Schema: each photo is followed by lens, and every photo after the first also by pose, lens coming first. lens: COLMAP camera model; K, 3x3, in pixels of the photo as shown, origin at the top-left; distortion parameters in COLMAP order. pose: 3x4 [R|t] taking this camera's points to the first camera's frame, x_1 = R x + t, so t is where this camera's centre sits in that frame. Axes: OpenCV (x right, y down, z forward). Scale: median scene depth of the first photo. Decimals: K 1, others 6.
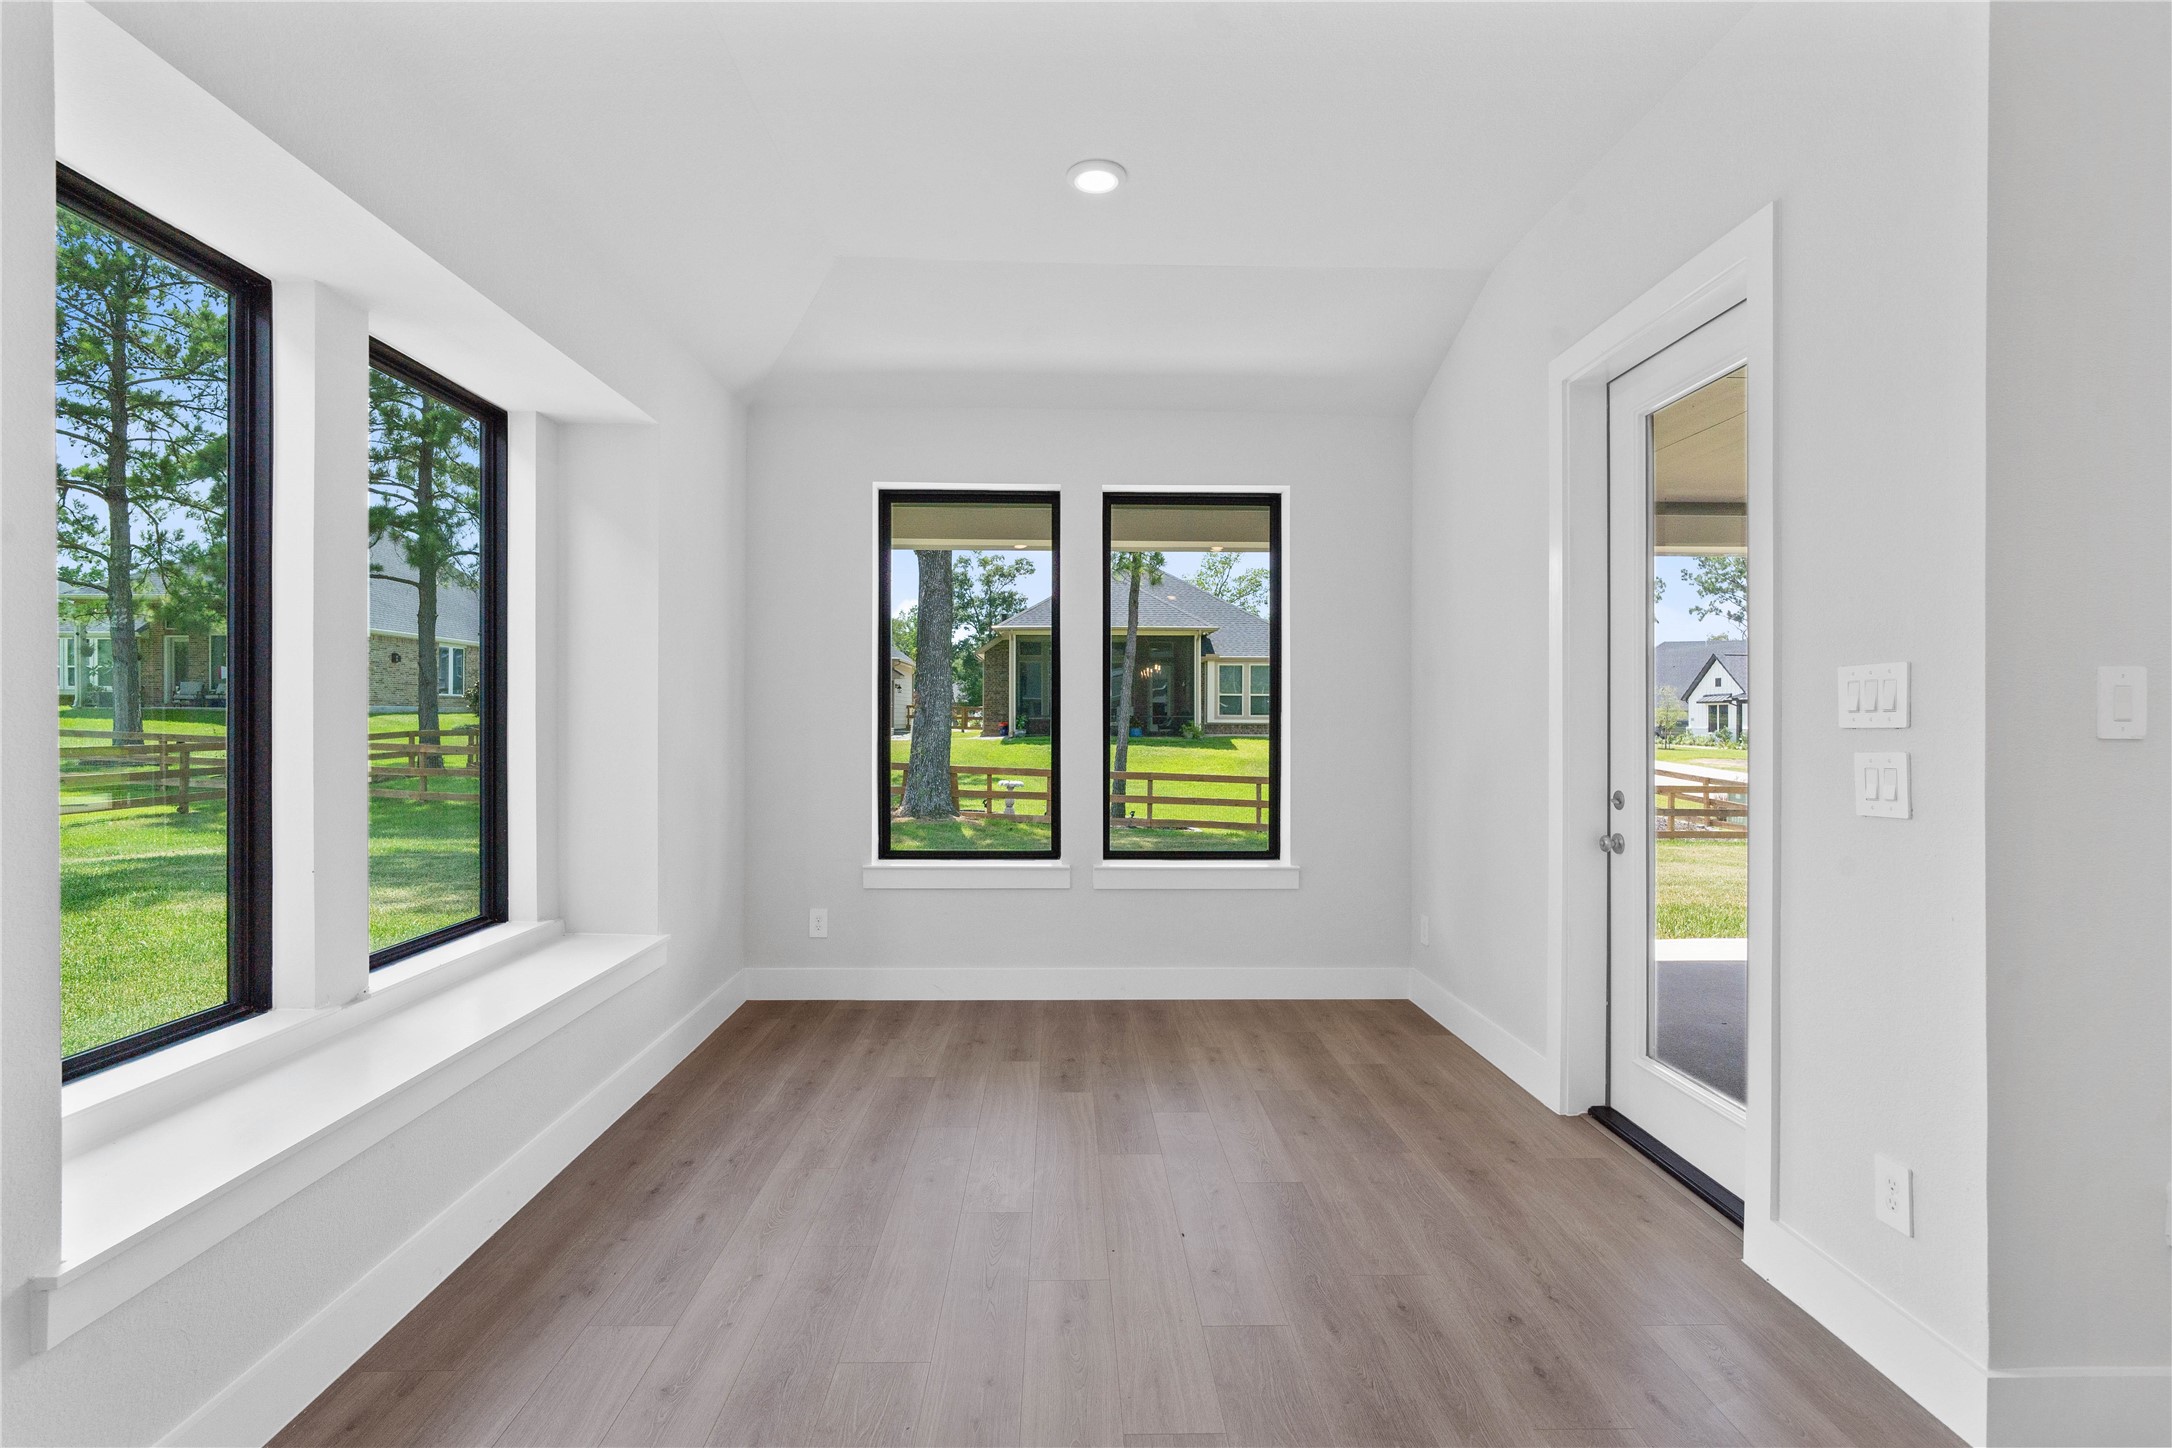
lens RADIAL K [[1026.1, 0, 1080.8], [0, 1026.1, 719.9], [0, 0, 1]] dist [-0.019150, 0.006928]
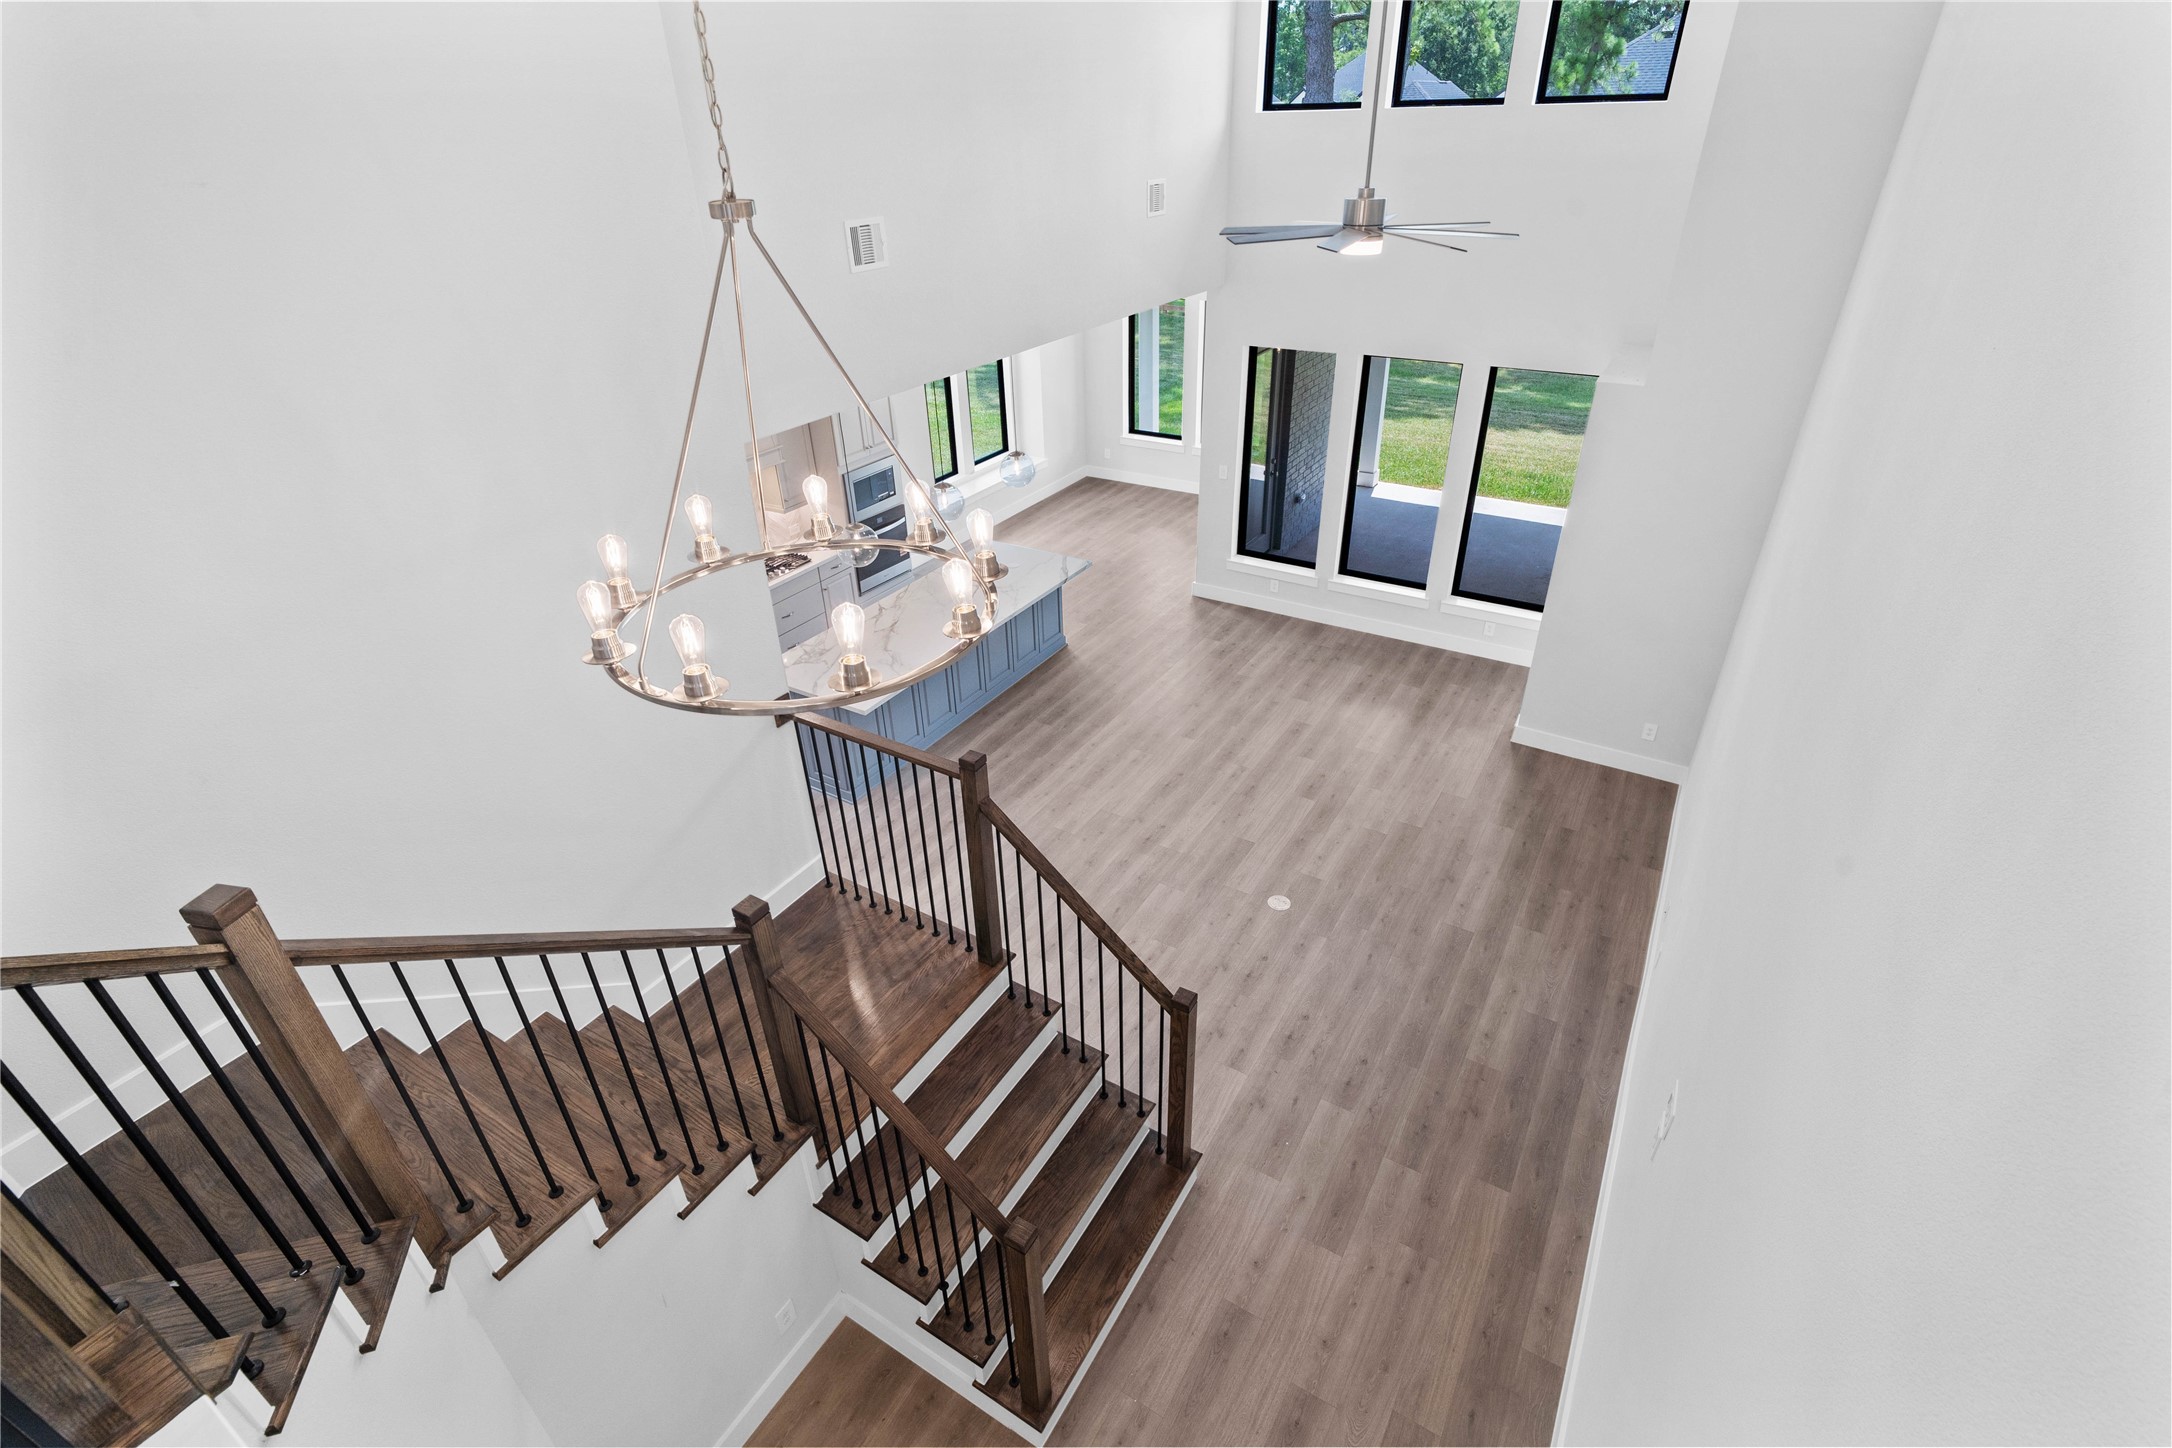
lens RADIAL K [[1026.1, 0, 1100.1], [0, 1026.1, 710.1], [0, 0, 1]] dist [-0.019150, 0.006928]
pose [[0.850292, 0.251279, -0.462453, 0.286240], [0.016621, 0.865409, 0.500791, -0.143661], [0.526049, -0.433505, 0.731673, -0.334959]]
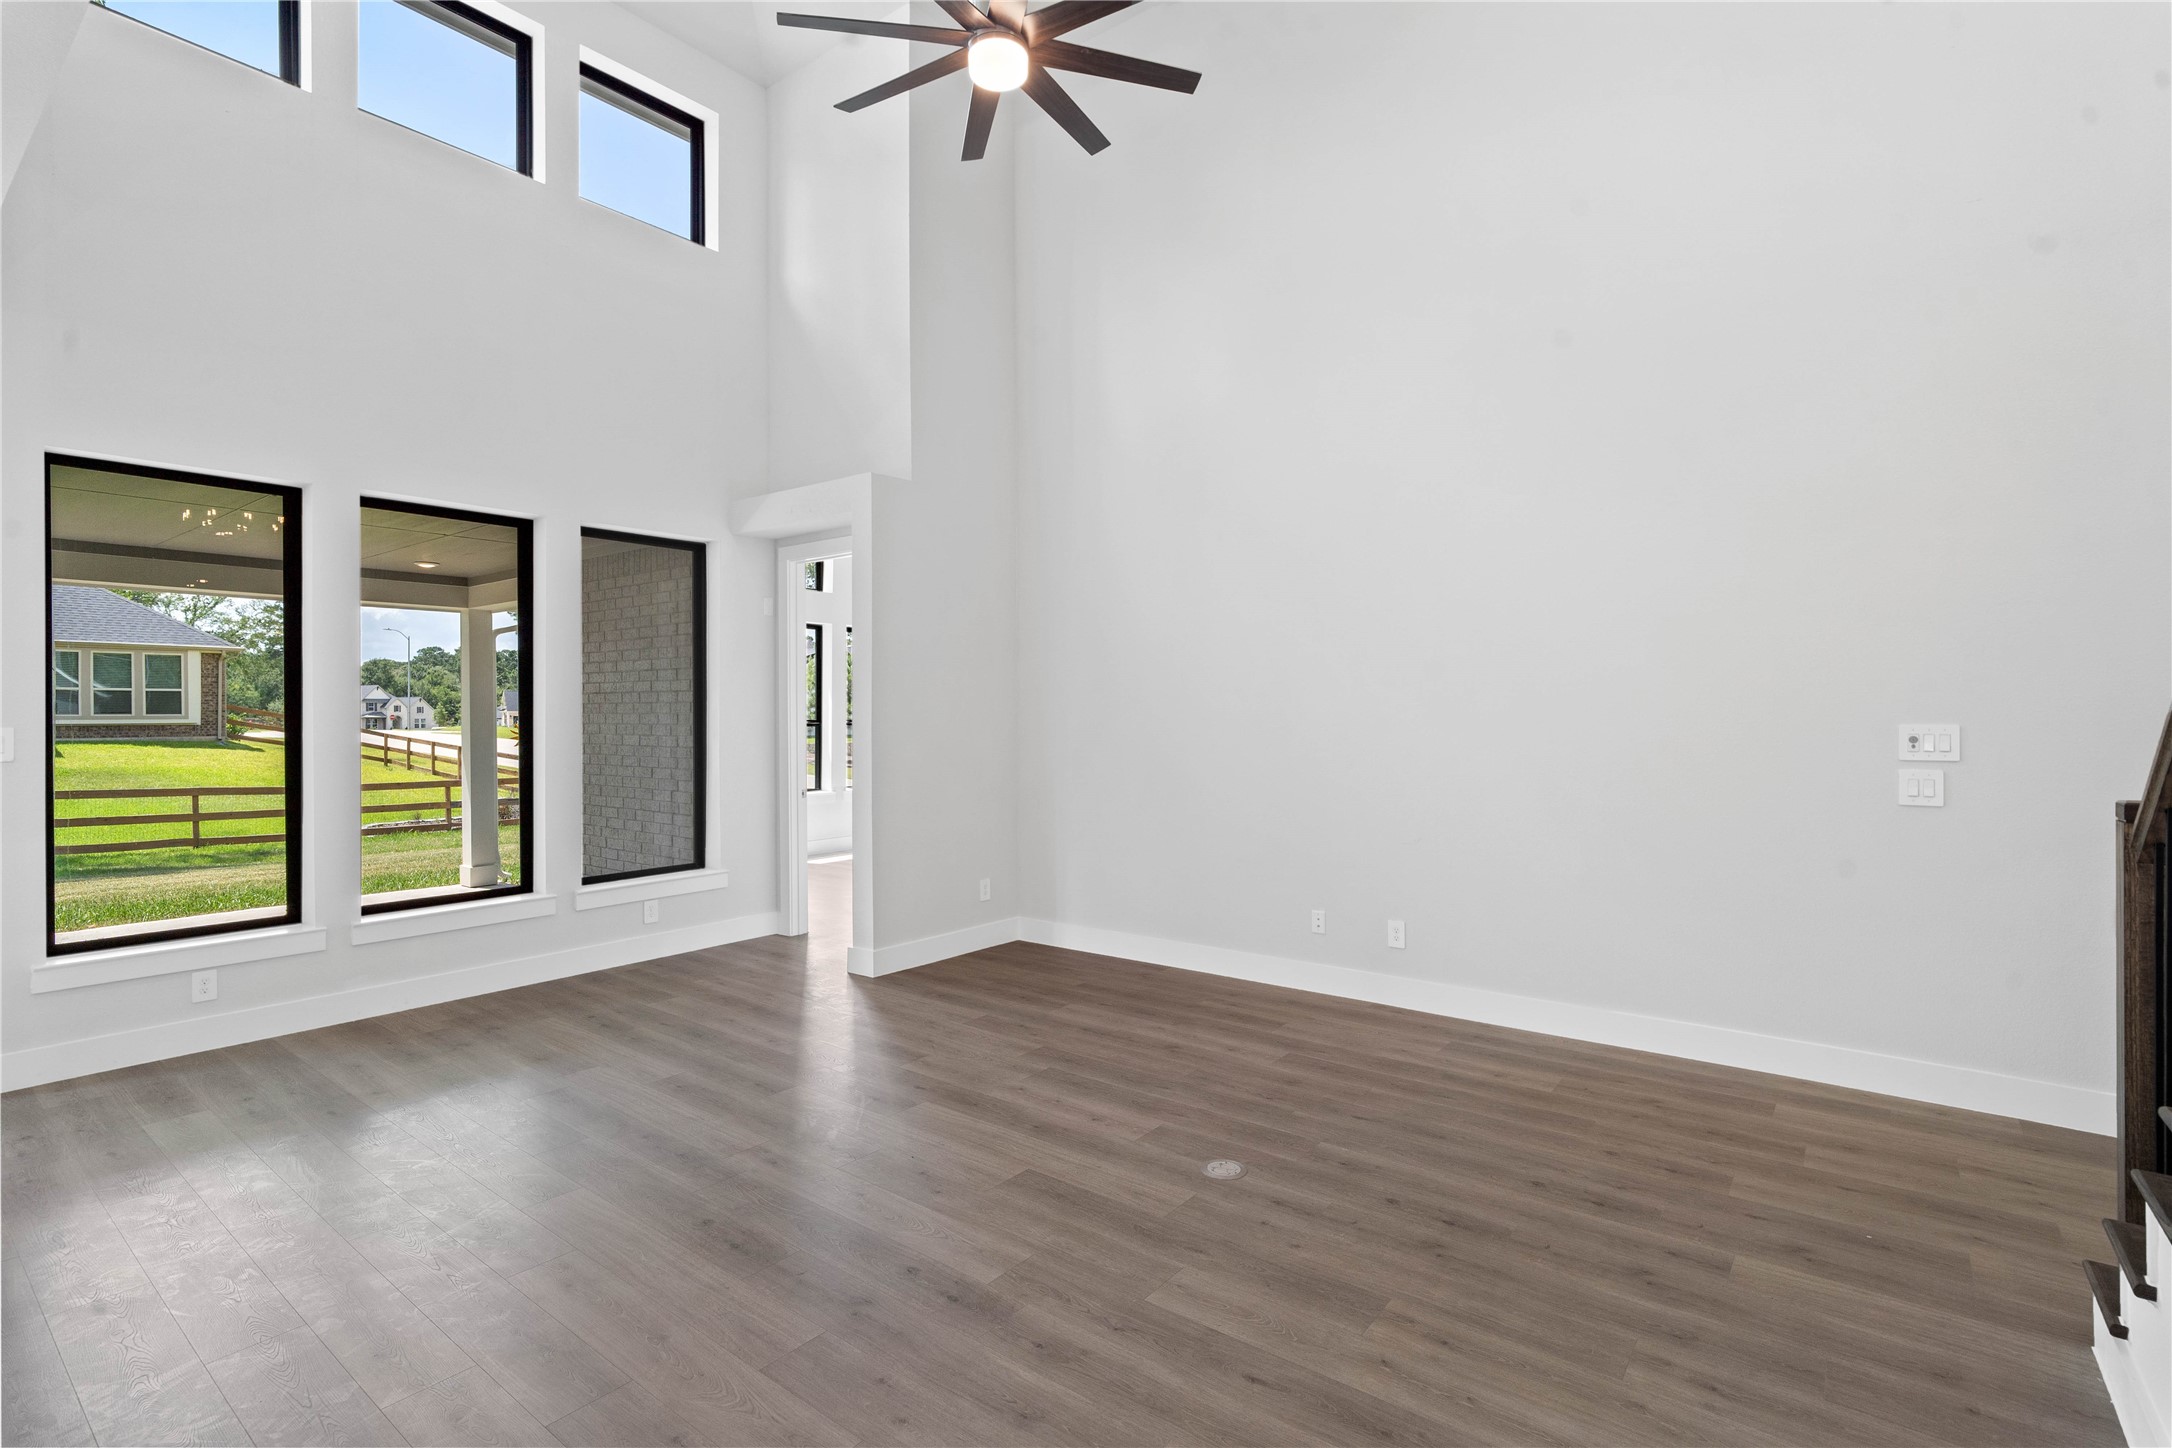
lens RADIAL K [[1026.1, 0, 1075.6], [0, 1026.1, 715.8], [0, 0, 1]] dist [-0.019150, 0.006928]
pose [[0.629141, -0.007522, 0.777255, 0.070782], [0.005765, 0.999971, 0.005011, -0.006513], [-0.777270, 0.001328, 0.629166, -0.184810]]
